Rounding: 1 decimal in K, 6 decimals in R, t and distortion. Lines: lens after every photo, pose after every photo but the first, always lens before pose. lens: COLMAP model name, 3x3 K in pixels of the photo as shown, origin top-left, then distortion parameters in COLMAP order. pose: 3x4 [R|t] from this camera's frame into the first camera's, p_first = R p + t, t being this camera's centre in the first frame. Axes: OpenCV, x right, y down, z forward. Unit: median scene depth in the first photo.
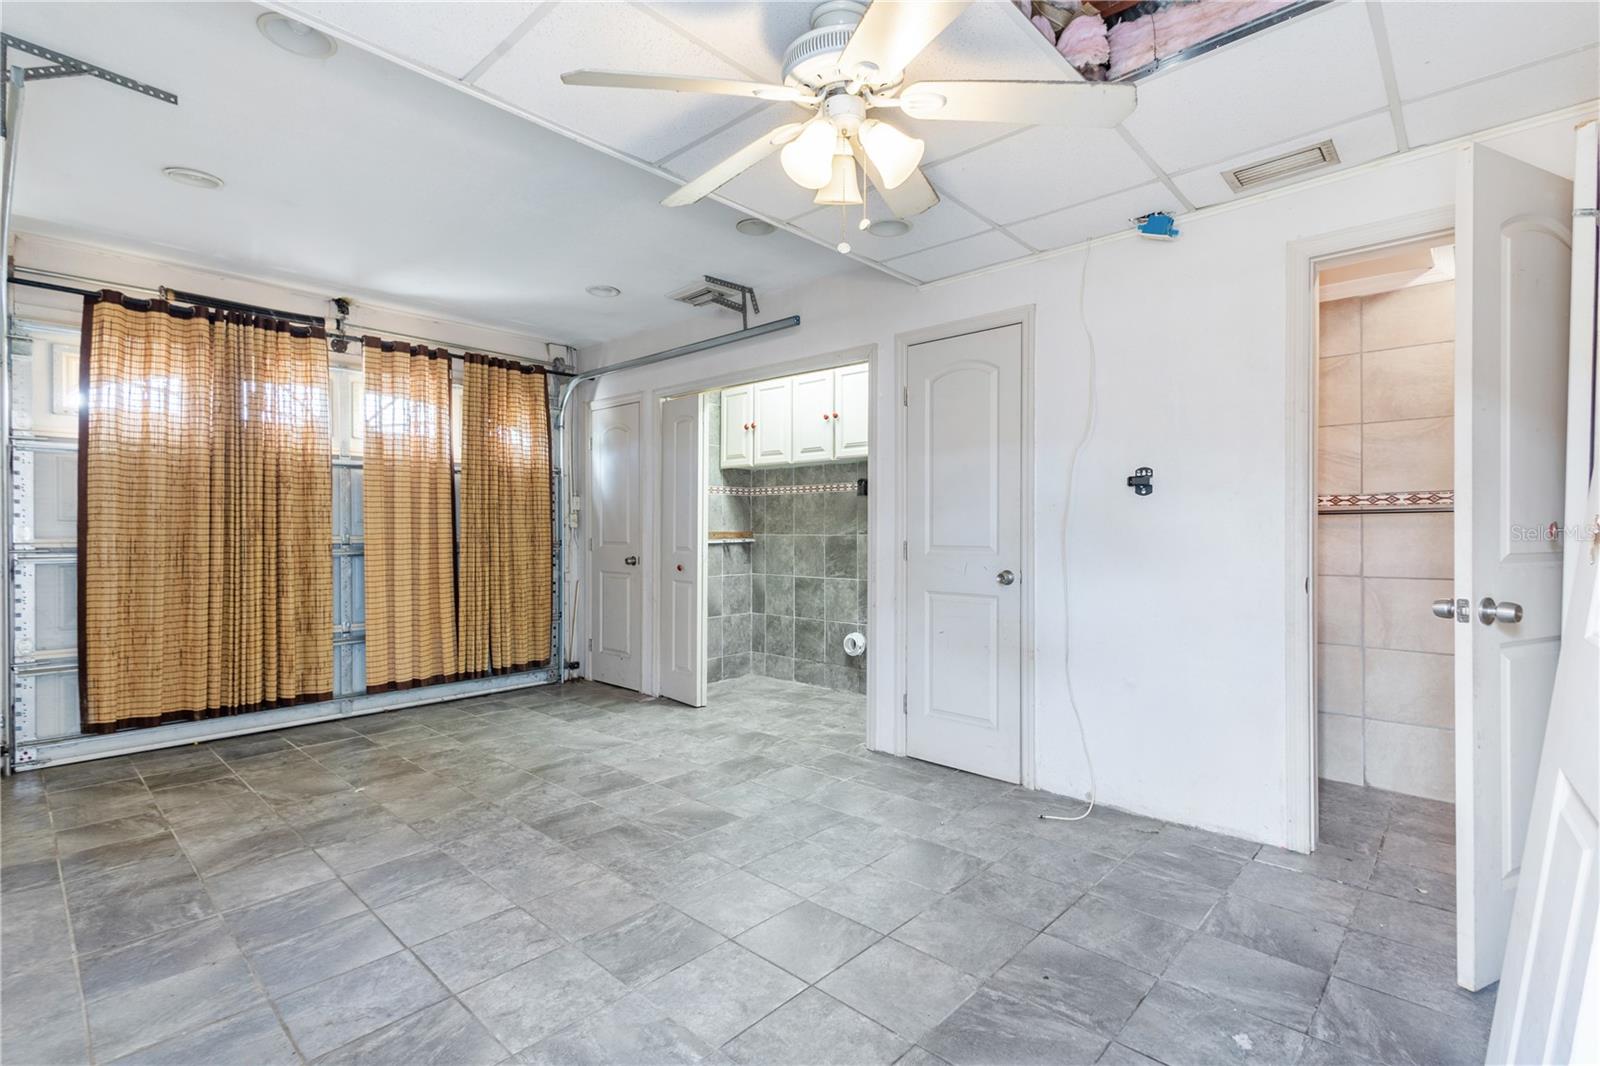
lens RADIAL K [[743.3, 0, 803.1], [0, 743.3, 531.0], [0, 0, 1]] dist [0.009841, -0.001324]
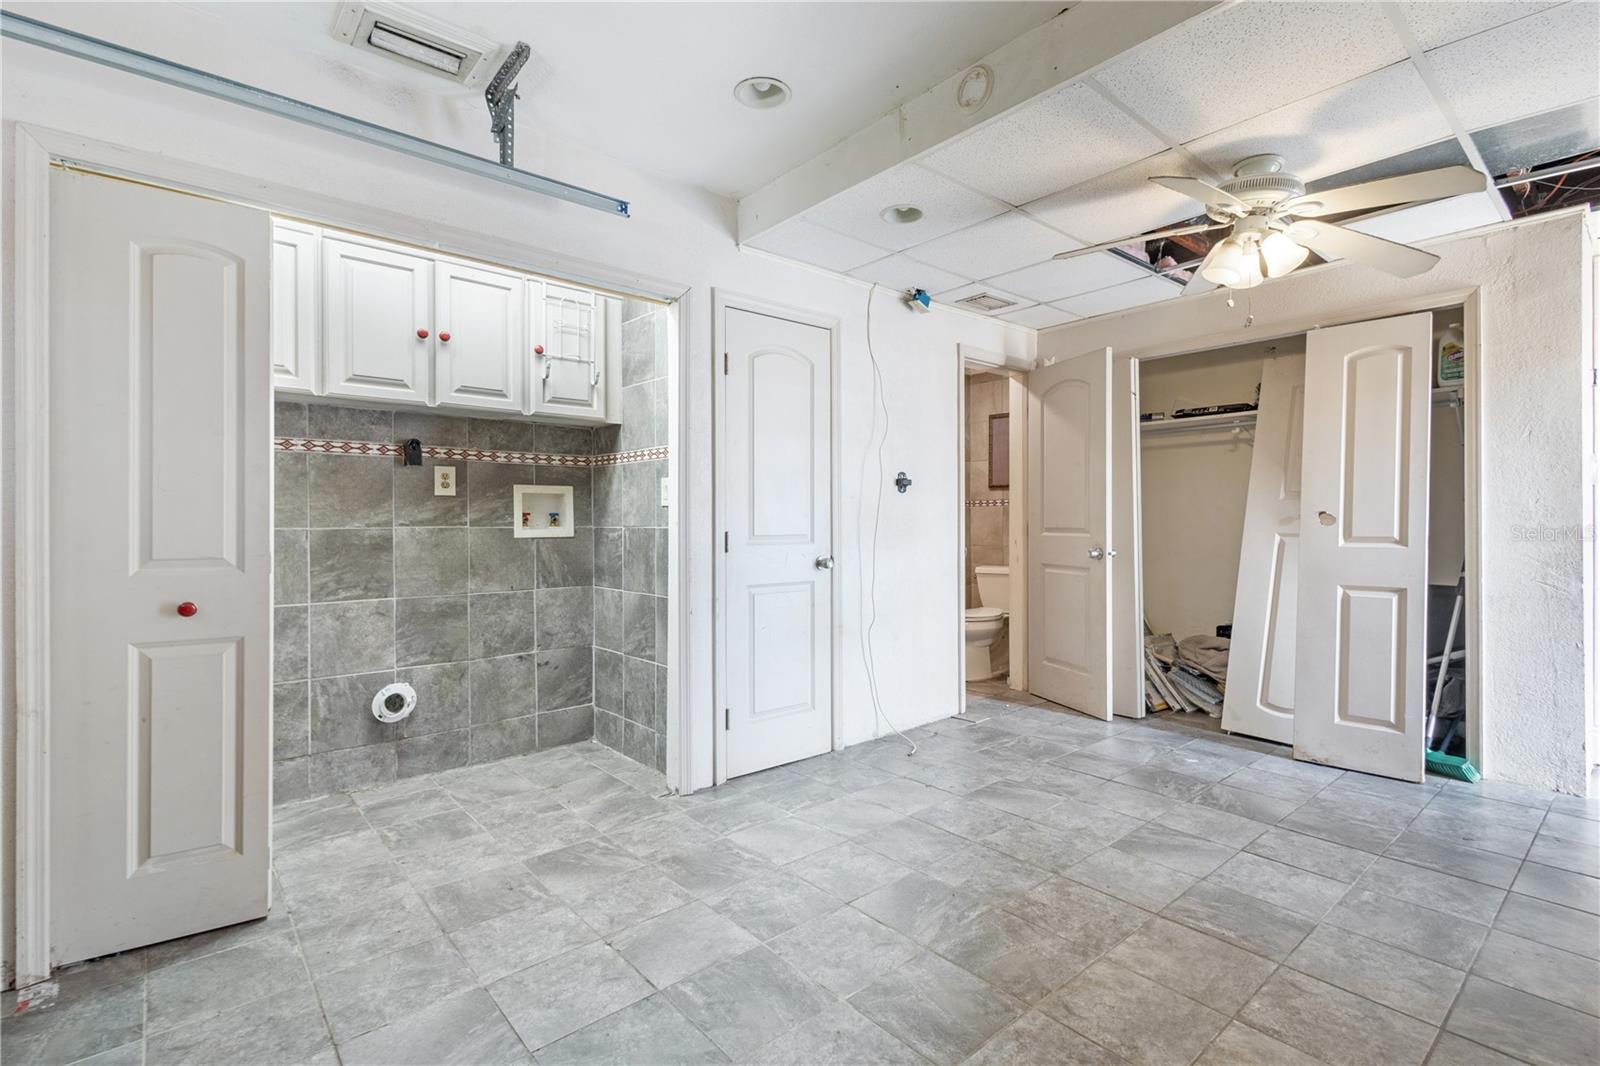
lens RADIAL K [[743.3, 0, 802.7], [0, 743.3, 525.8], [0, 0, 1]] dist [0.009841, -0.001324]
pose [[0.113285, -0.003334, 0.993557, -0.816162], [0.005865, 0.999979, 0.002687, 0.006560], [-0.993545, 0.005523, 0.113302, 0.935789]]
